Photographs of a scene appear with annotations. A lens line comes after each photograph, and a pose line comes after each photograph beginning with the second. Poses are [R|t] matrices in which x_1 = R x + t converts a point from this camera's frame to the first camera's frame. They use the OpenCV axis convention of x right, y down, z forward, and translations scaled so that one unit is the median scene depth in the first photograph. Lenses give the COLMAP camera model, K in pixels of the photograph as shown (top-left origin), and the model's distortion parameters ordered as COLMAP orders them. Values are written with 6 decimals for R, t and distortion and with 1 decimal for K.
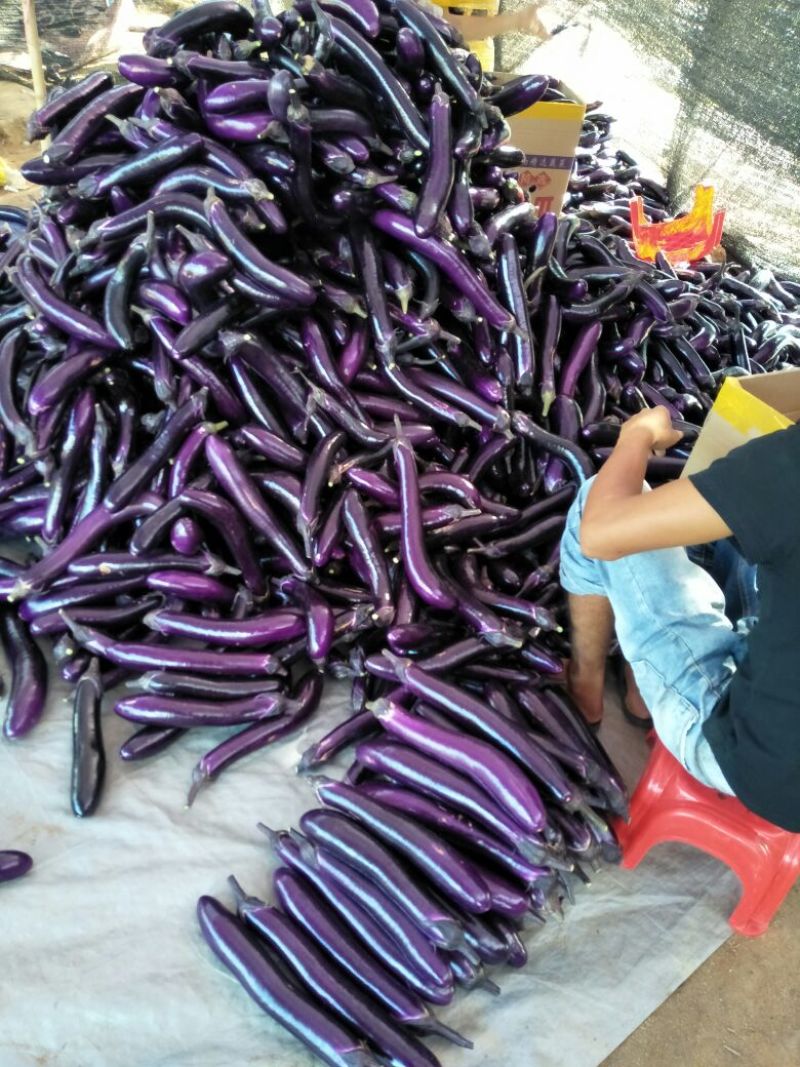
lens RADIAL K [[772.8, 0, 400.0], [0, 772.8, 533.5], [0, 0, 1]] dist [-0.001844, -0.003516]
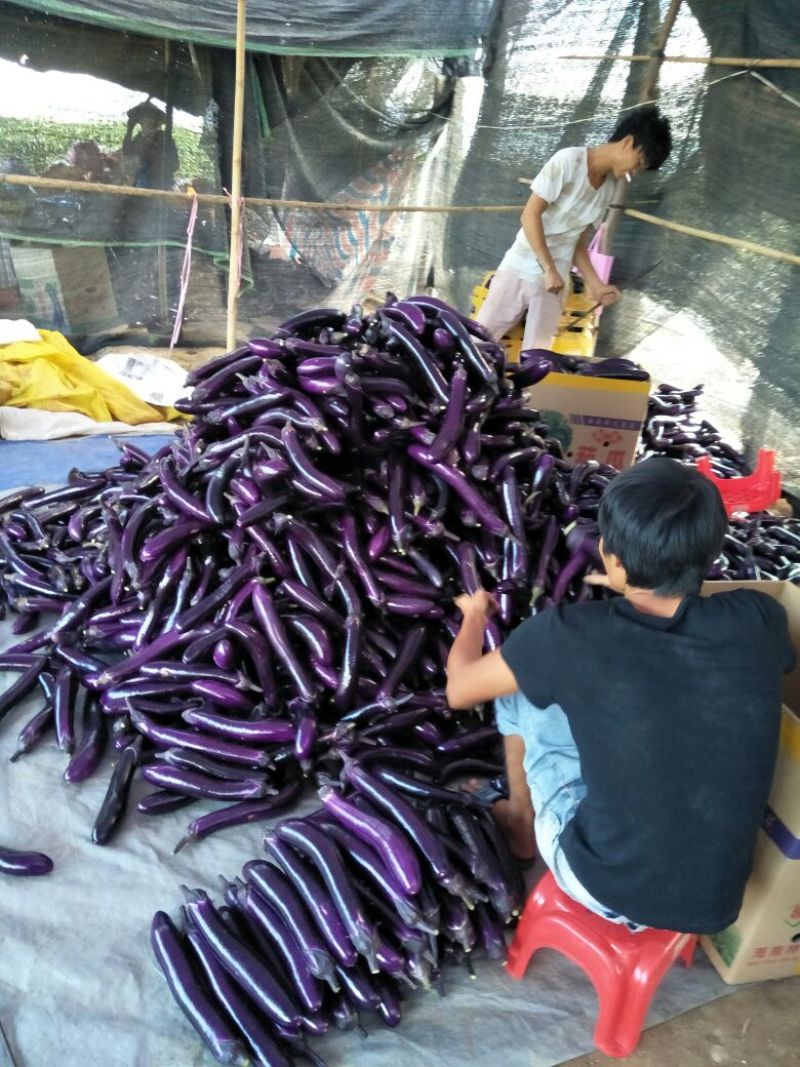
lens RADIAL K [[733.1, 0, 400.0], [0, 733.1, 533.5], [0, 0, 1]] dist [-0.002056, -0.005988]
pose [[0.979436, 0.085446, -0.182769, 0.226734], [-0.134120, 0.952494, -0.273434, 0.104722], [0.150723, 0.292324, 0.944367, -0.214626]]
